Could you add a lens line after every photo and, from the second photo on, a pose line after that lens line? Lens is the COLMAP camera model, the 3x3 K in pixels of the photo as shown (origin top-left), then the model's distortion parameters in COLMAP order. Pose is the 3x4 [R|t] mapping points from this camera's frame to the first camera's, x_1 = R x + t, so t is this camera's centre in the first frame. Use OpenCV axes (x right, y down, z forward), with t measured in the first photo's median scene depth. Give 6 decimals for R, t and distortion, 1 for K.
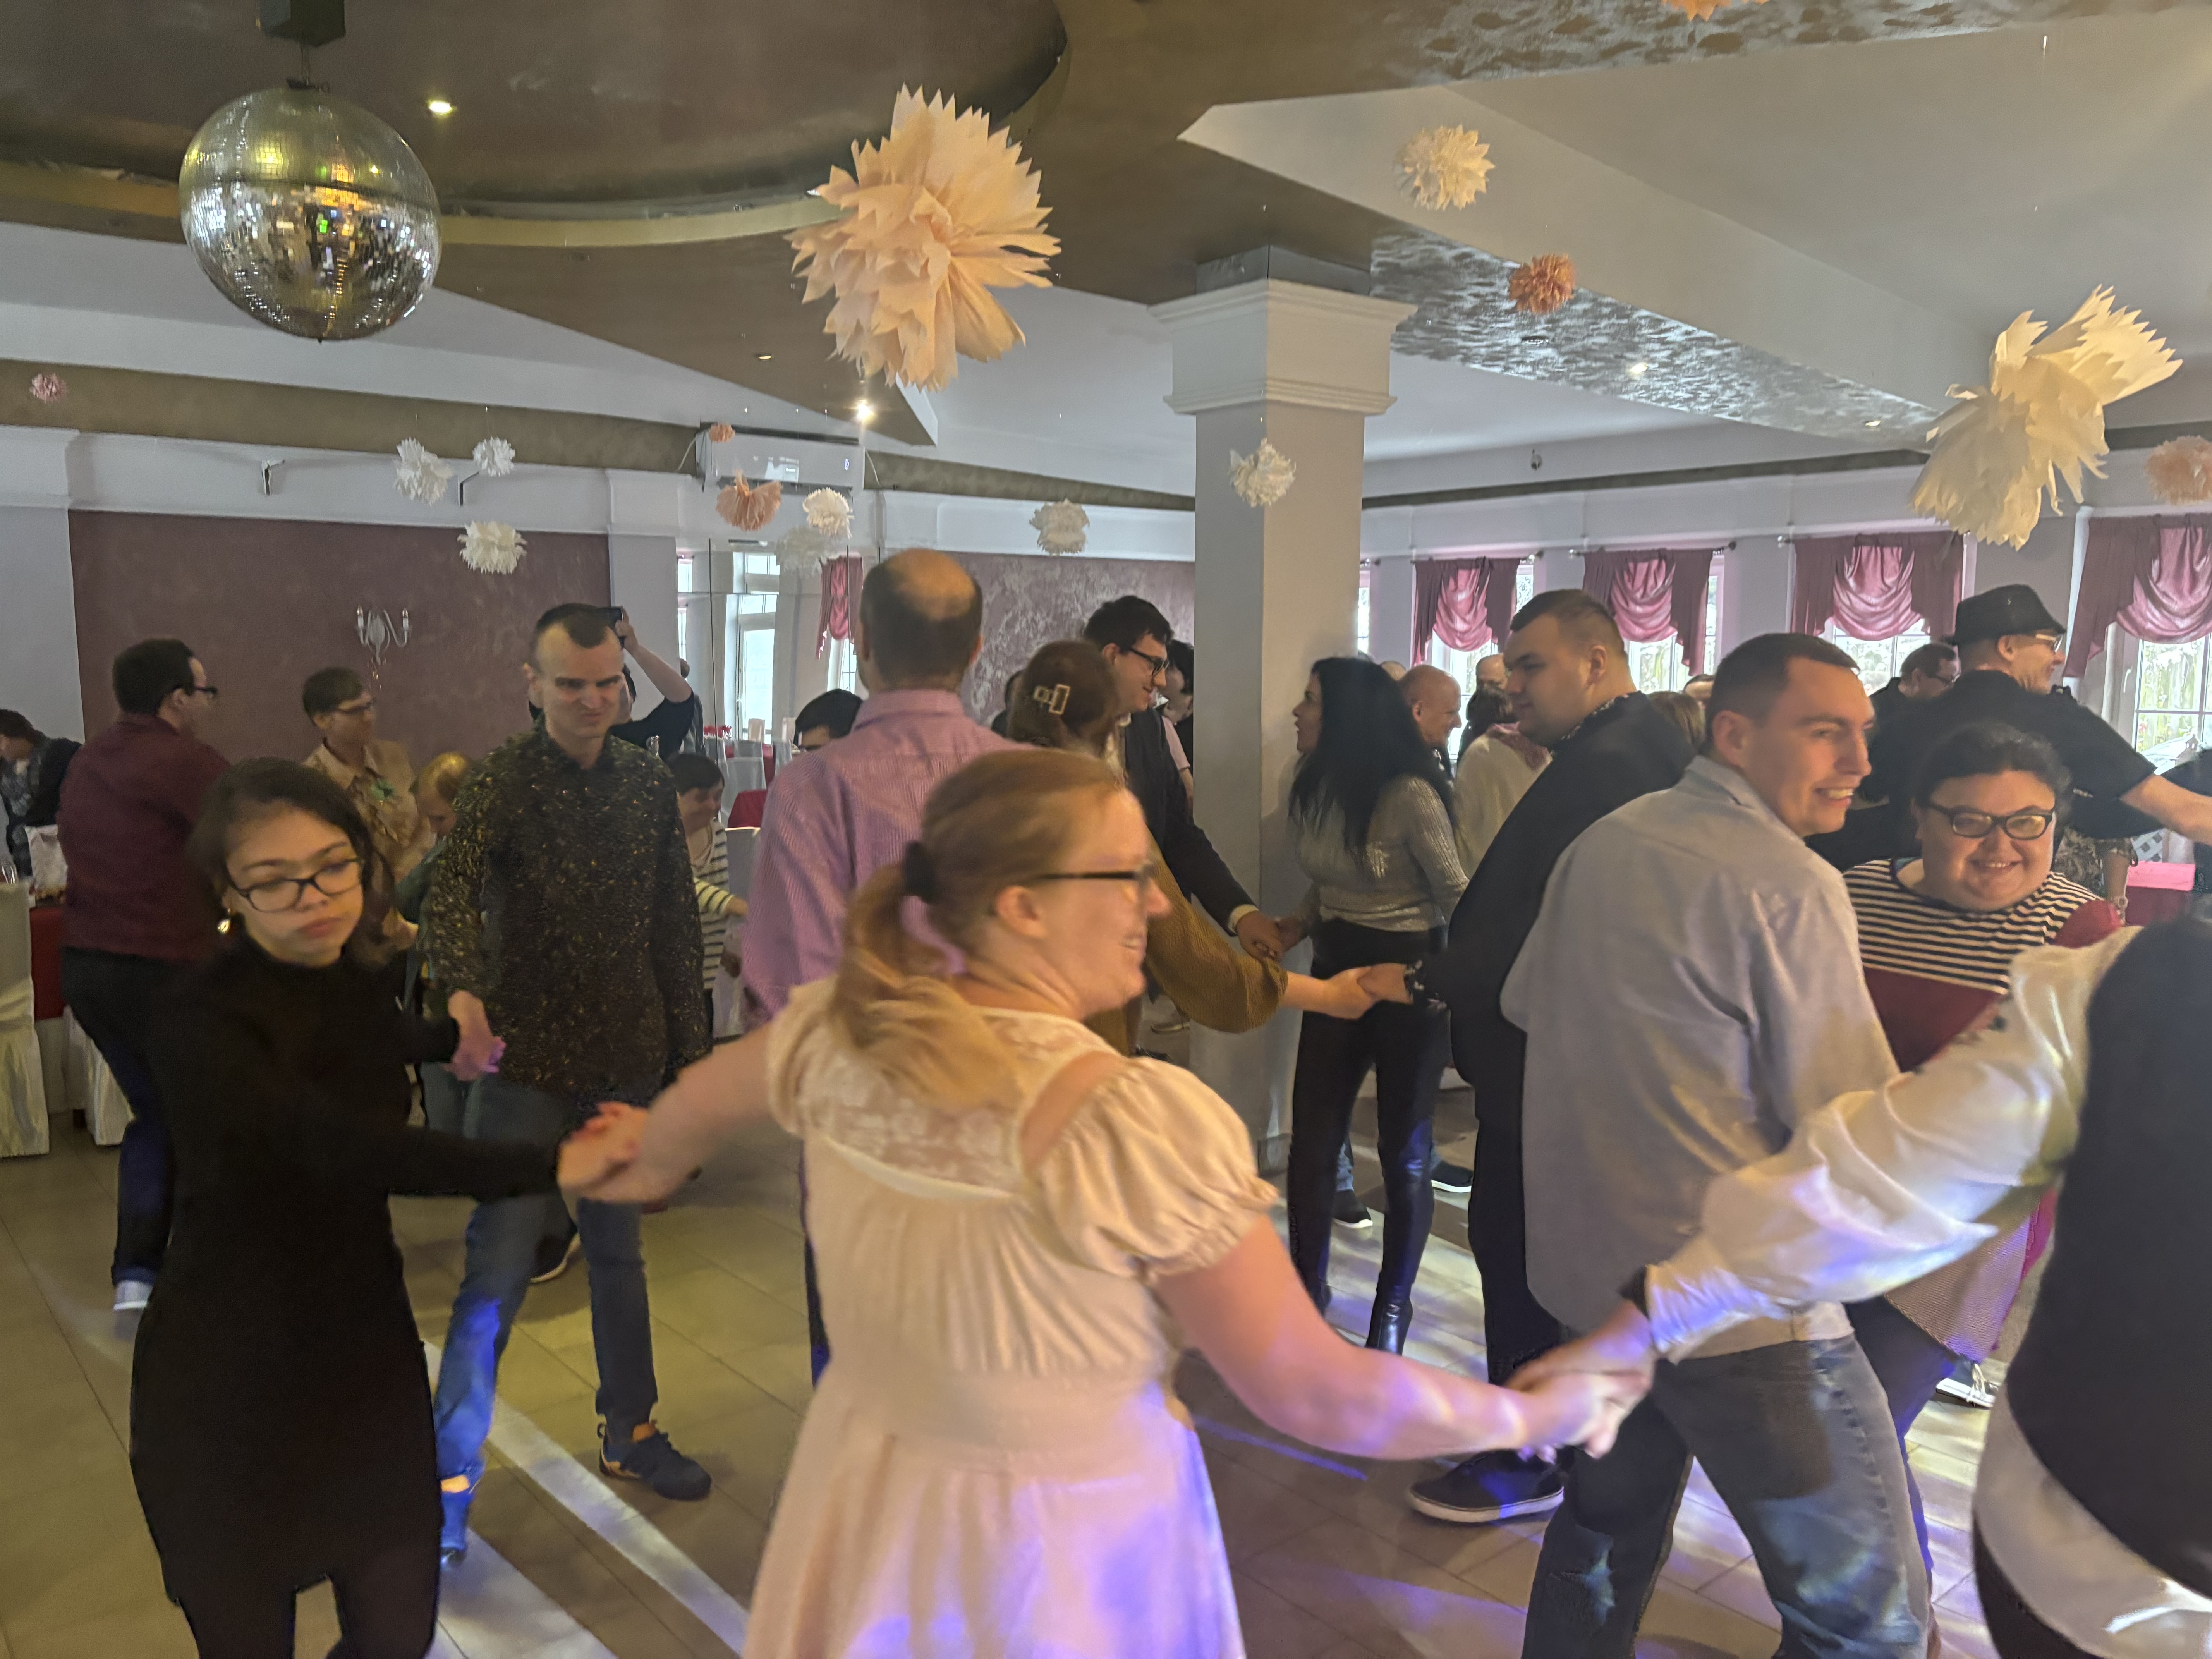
lens RADIAL K [[1664.4, 0, 1099.9], [0, 1664.4, 842.6], [0, 0, 1]] dist [0.029616, -0.021713]
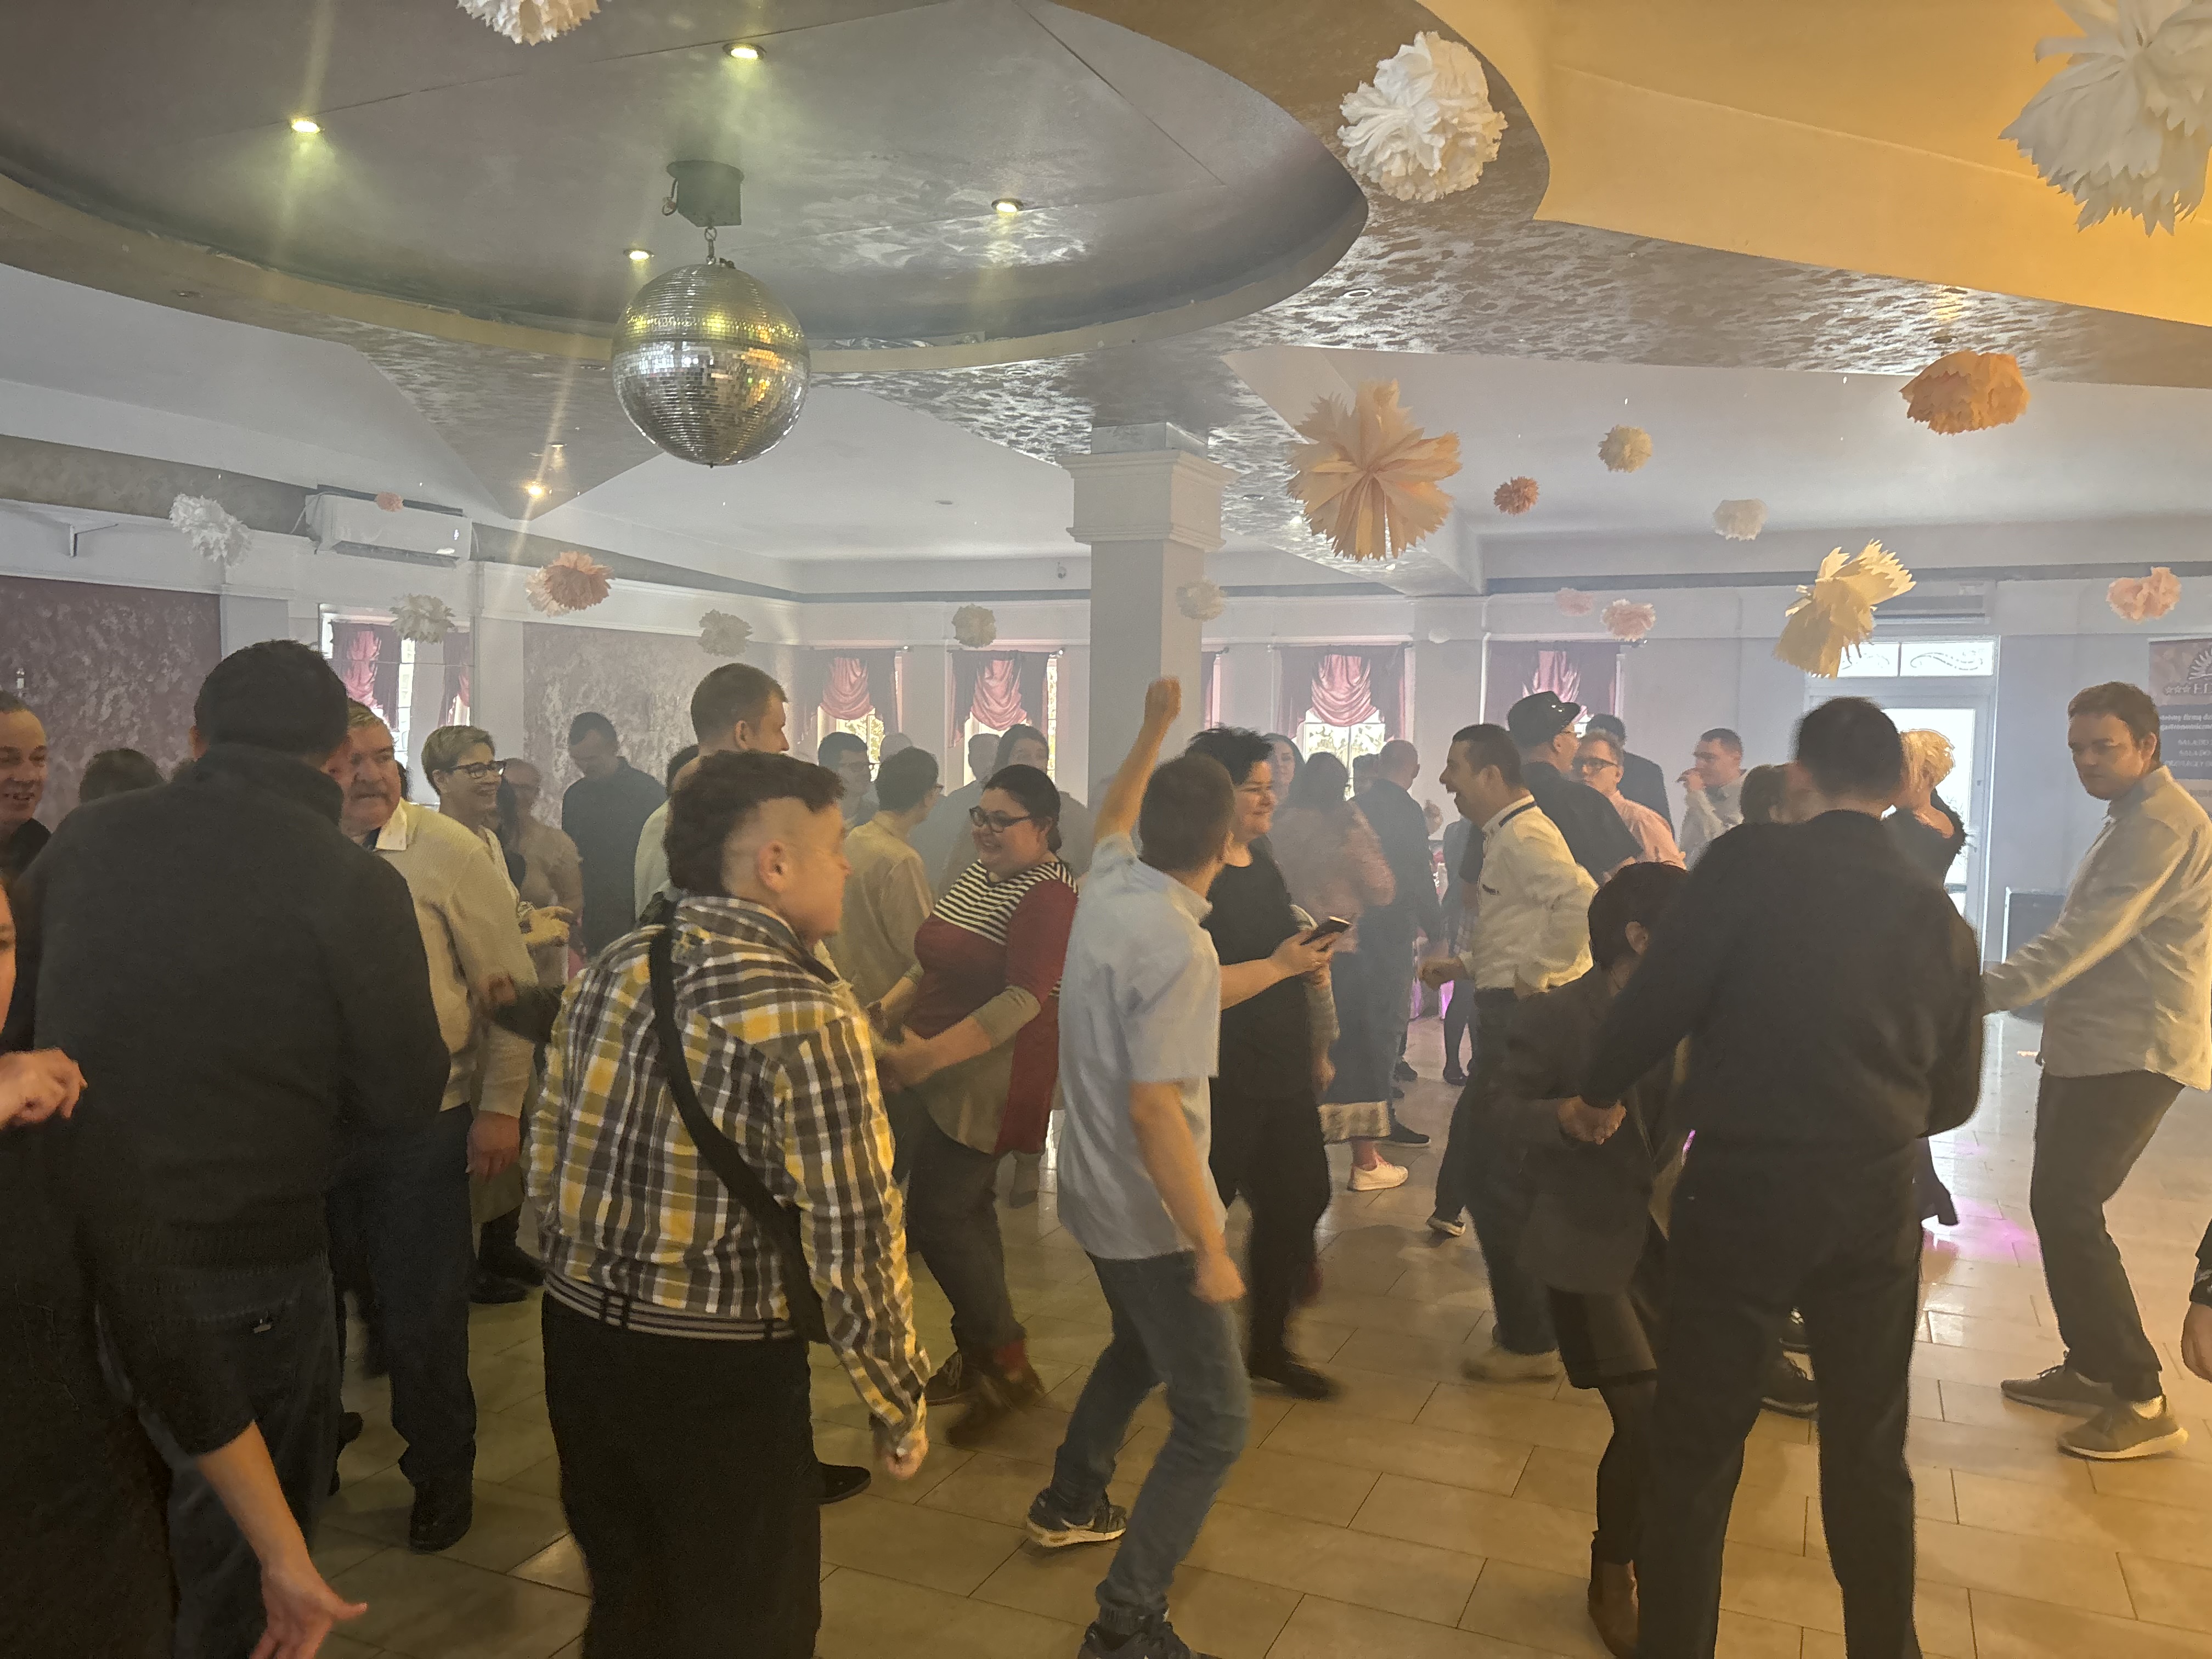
lens RADIAL K [[1664.4, 0, 1120.0], [0, 1664.4, 834.5], [0, 0, 1]] dist [0.029616, -0.021713]
pose [[0.903560, -0.011599, 0.428304, -0.266429], [0.033180, 0.998526, -0.042956, 0.009539], [-0.427175, 0.053025, 0.902613, -0.070899]]
